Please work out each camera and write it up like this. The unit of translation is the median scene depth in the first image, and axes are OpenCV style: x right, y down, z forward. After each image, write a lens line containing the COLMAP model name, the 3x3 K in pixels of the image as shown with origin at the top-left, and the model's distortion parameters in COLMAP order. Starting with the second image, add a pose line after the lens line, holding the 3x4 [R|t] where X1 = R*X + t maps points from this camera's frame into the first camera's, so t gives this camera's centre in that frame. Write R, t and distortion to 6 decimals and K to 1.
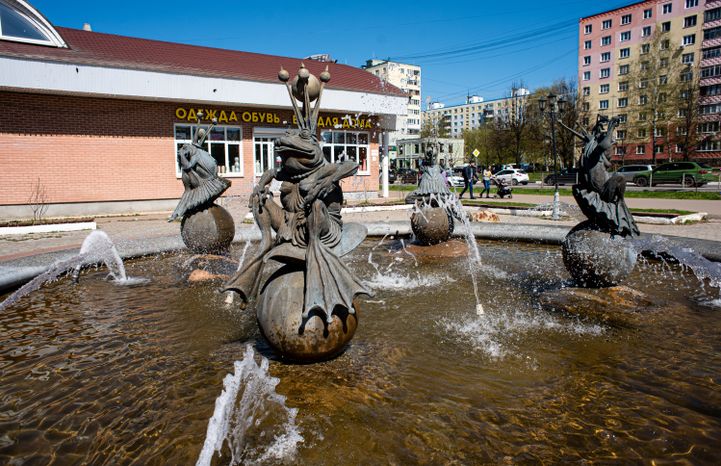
lens RADIAL K [[500.2, 0, 363.4], [0, 500.2, 228.9], [0, 0, 1]] dist [-0.056944, 0.055555]
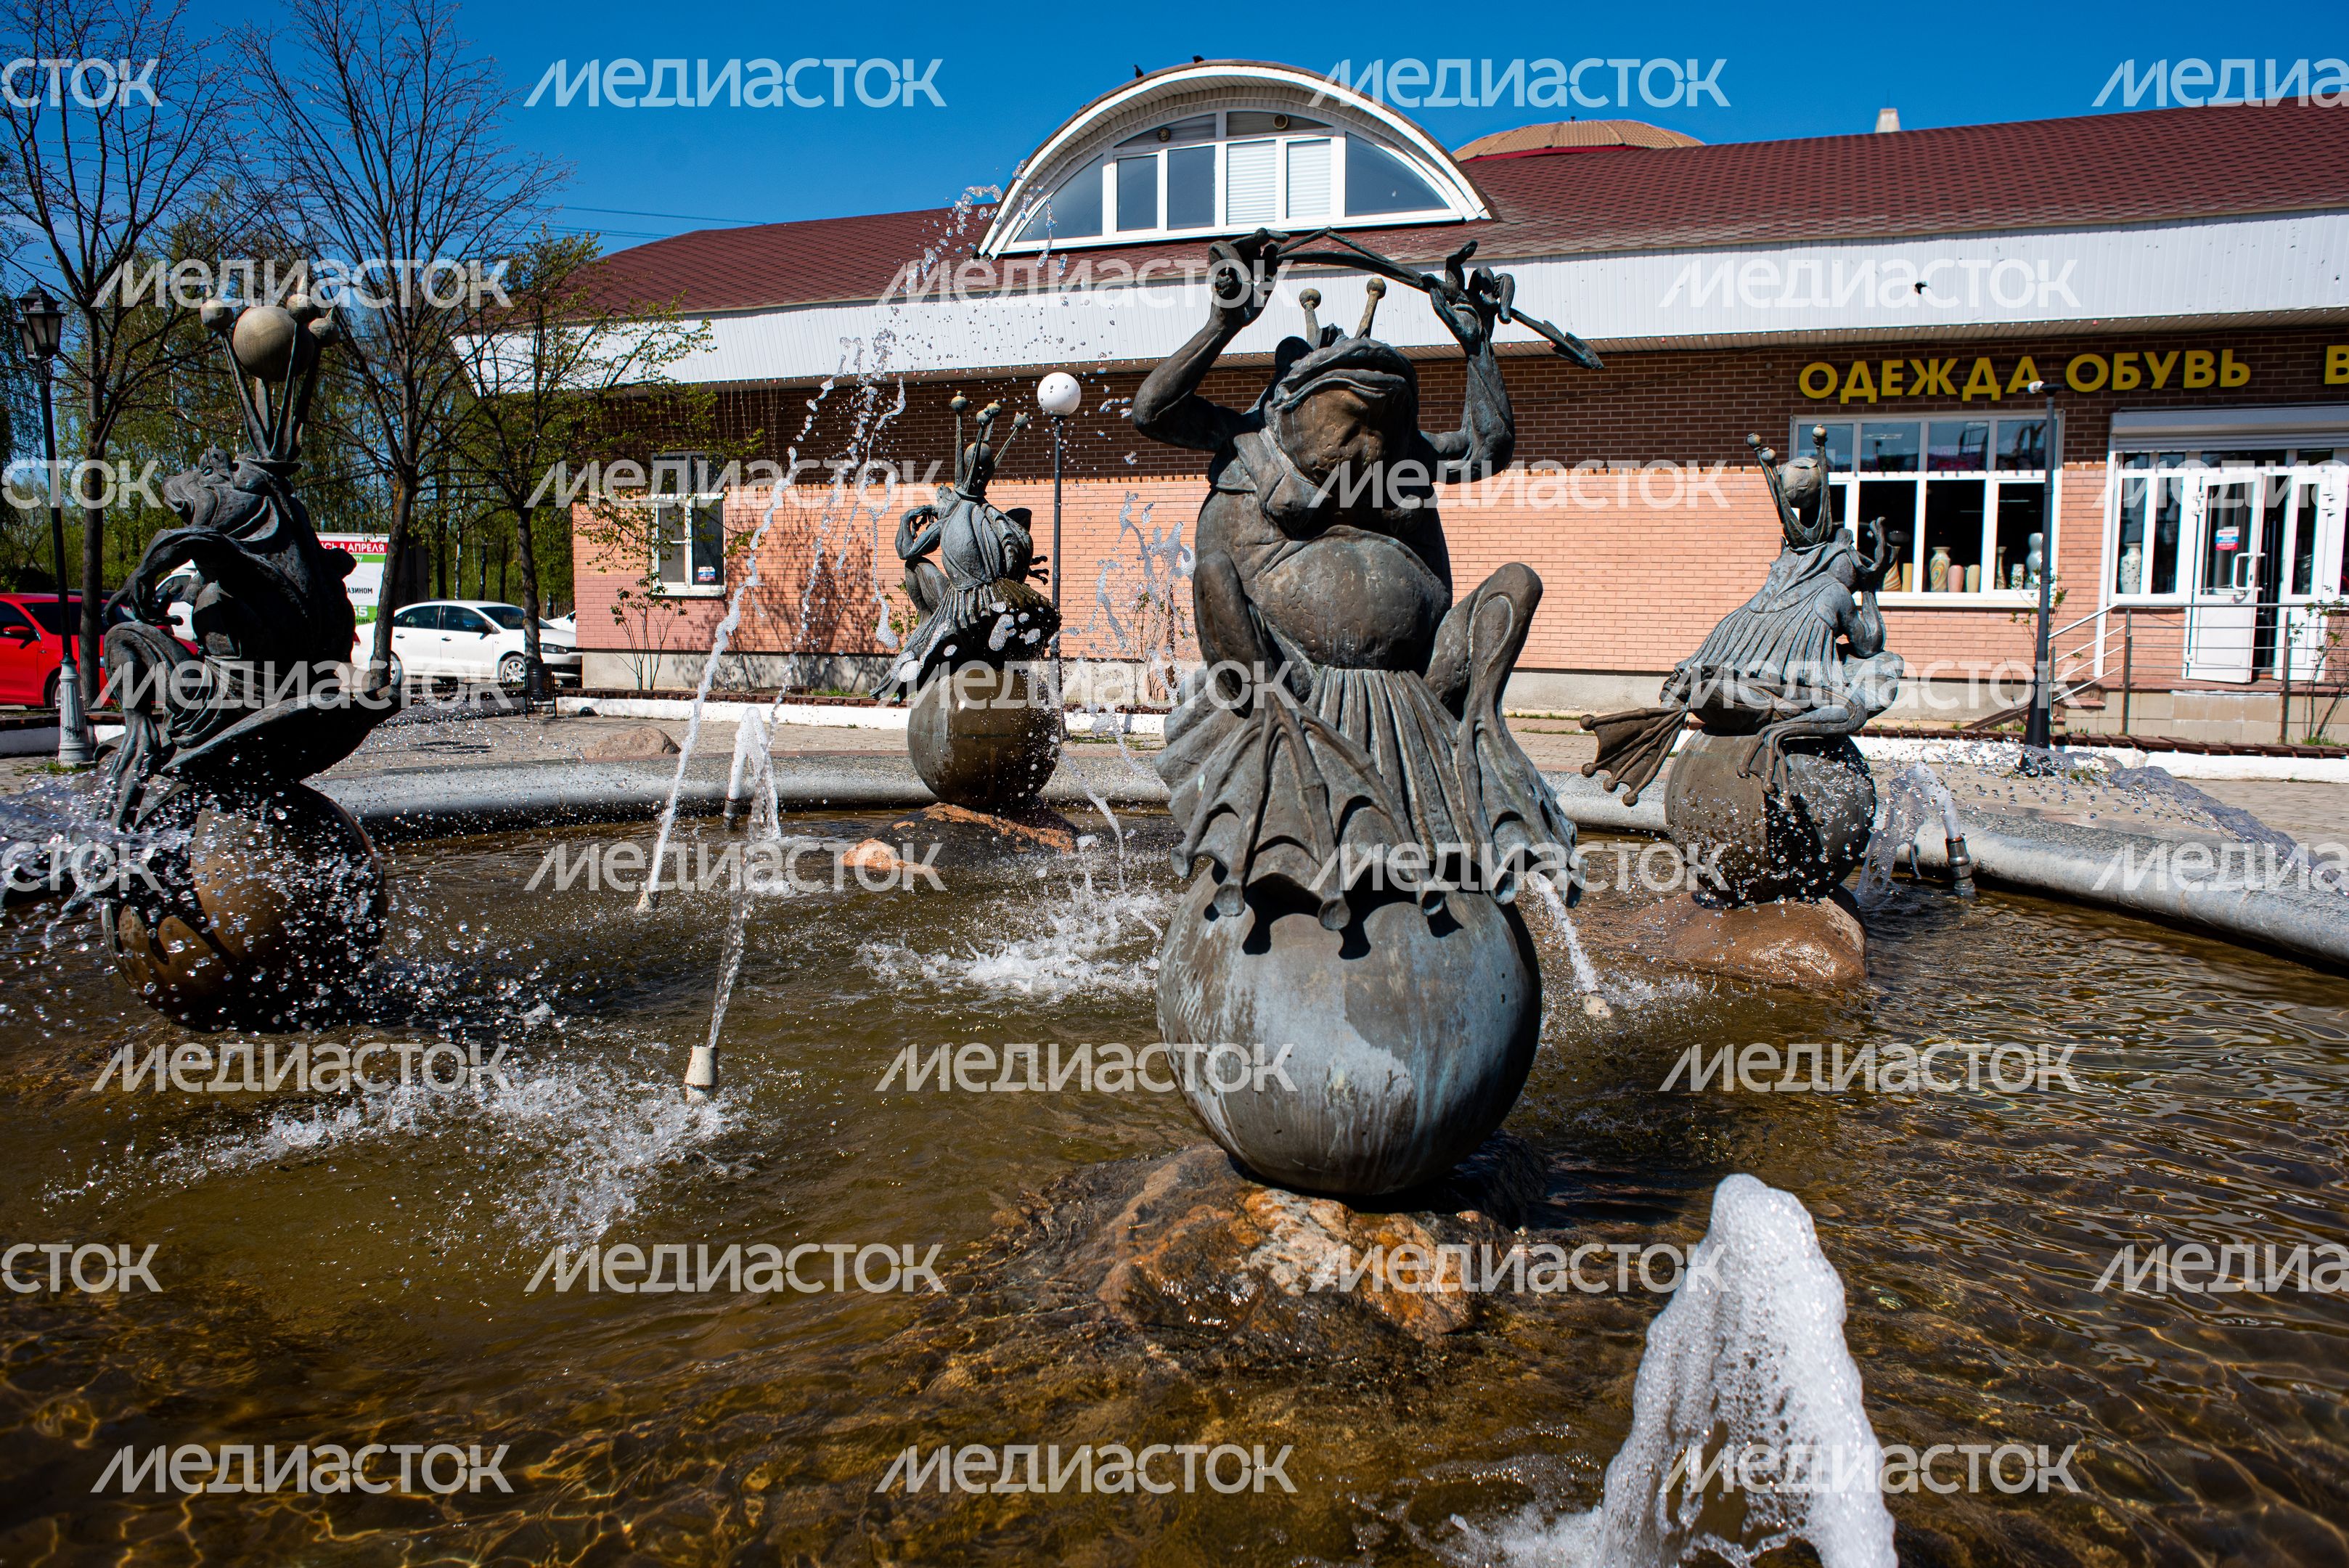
lens RADIAL K [[1680.7, 0, 1177.3], [0, 1680.7, 777.7], [0, 0, 1]] dist [-0.002511, 0.002539]
pose [[0.565150, 0.105721, -0.818186, 0.197143], [-0.110624, 0.992510, 0.051835, -0.010729], [0.817538, 0.061216, 0.572612, 0.119280]]
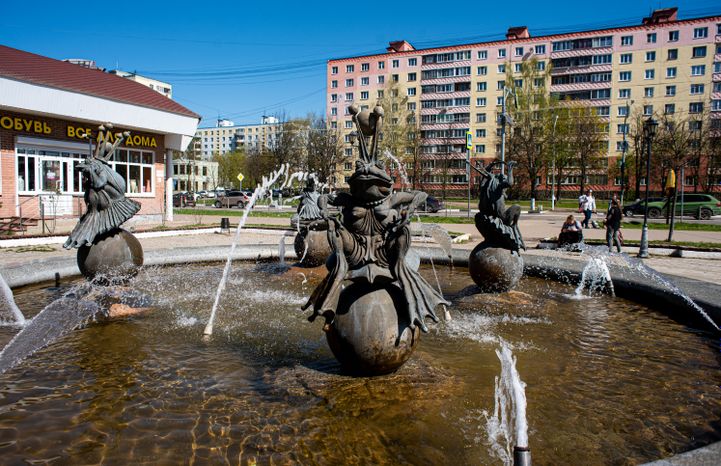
lens RADIAL K [[500.2, 0, 359.4], [0, 500.2, 230.4], [0, 0, 1]] dist [-0.056944, 0.055555]
pose [[0.879667, -0.004486, 0.475569, -0.094772], [0.025541, 0.998958, -0.037821, -0.000537], [-0.474904, 0.045417, 0.878865, 0.007697]]
